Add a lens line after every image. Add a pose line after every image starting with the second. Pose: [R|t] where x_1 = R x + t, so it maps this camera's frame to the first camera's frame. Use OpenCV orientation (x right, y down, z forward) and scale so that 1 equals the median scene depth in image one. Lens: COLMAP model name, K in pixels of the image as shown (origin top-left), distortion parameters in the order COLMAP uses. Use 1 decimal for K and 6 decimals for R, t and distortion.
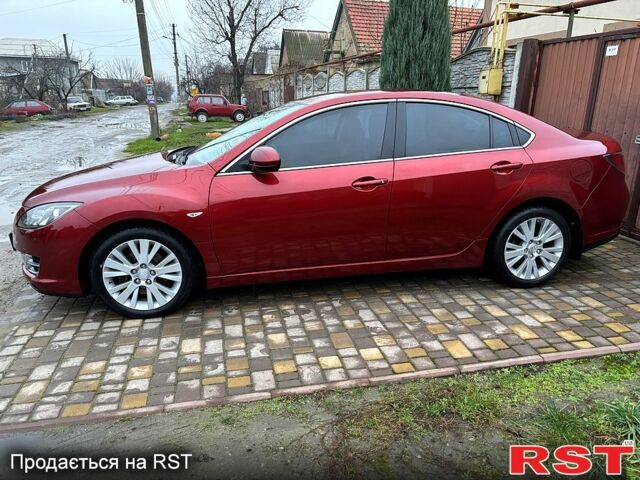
lens RADIAL K [[493.8, 0, 322.7], [0, 493.8, 237.9], [0, 0, 1]] dist [0.061000, -0.069428]
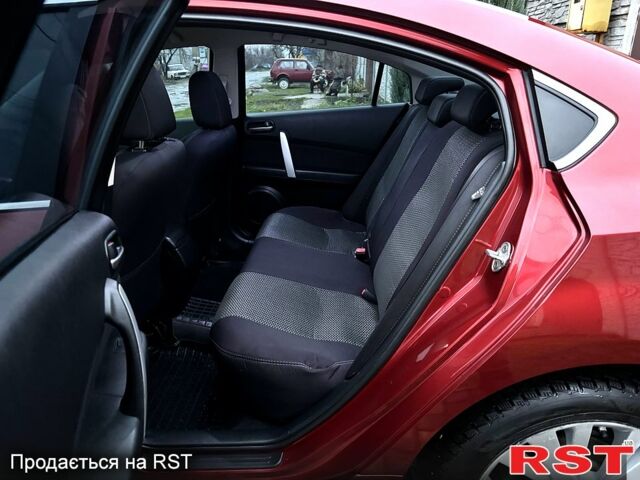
lens RADIAL K [[493.8, 0, 322.7], [0, 493.8, 237.9], [0, 0, 1]] dist [0.061000, -0.069428]
pose [[0.974309, 0.058100, -0.217593, 0.348724], [-0.044244, 0.996703, 0.068018, -0.160693], [0.220828, -0.056643, 0.973667, 0.724752]]
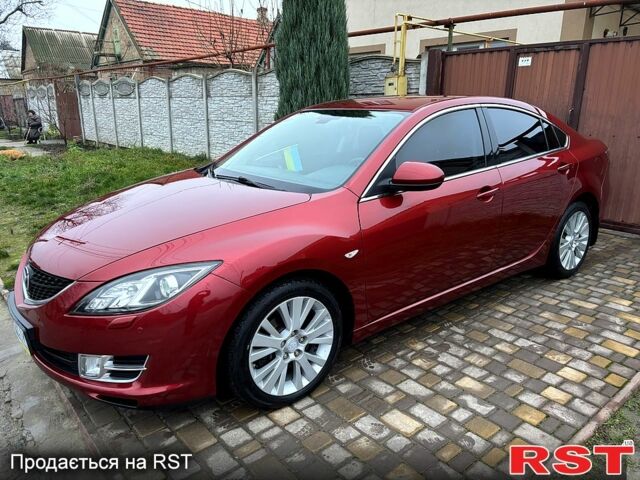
lens RADIAL K [[493.8, 0, 322.7], [0, 493.8, 237.9], [0, 0, 1]] dist [0.061000, -0.069428]
pose [[0.883443, -0.129784, 0.450205, -0.584642], [0.136469, 0.990485, 0.017741, -0.083631], [-0.448224, 0.045766, 0.892749, 0.297040]]
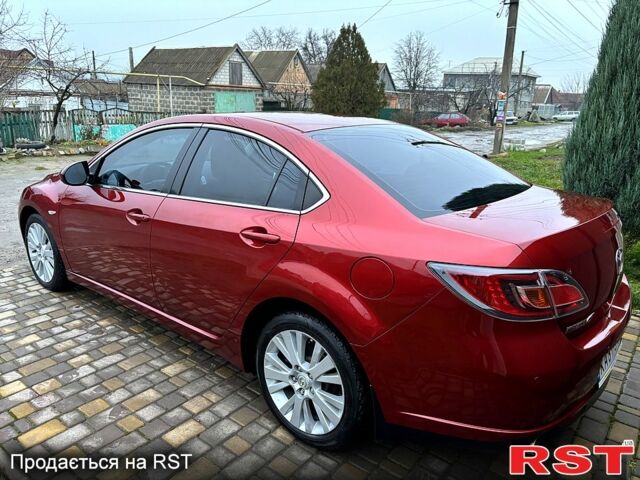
lens RADIAL K [[491.0, 0, 309.8], [0, 491.0, 239.2], [0, 0, 1]] dist [0.036428, -0.004332]
pose [[0.616025, 0.227138, -0.754269, 0.901086], [-0.243653, 0.965512, 0.091756, -0.216248], [0.749097, 0.127256, 0.650123, 0.642320]]
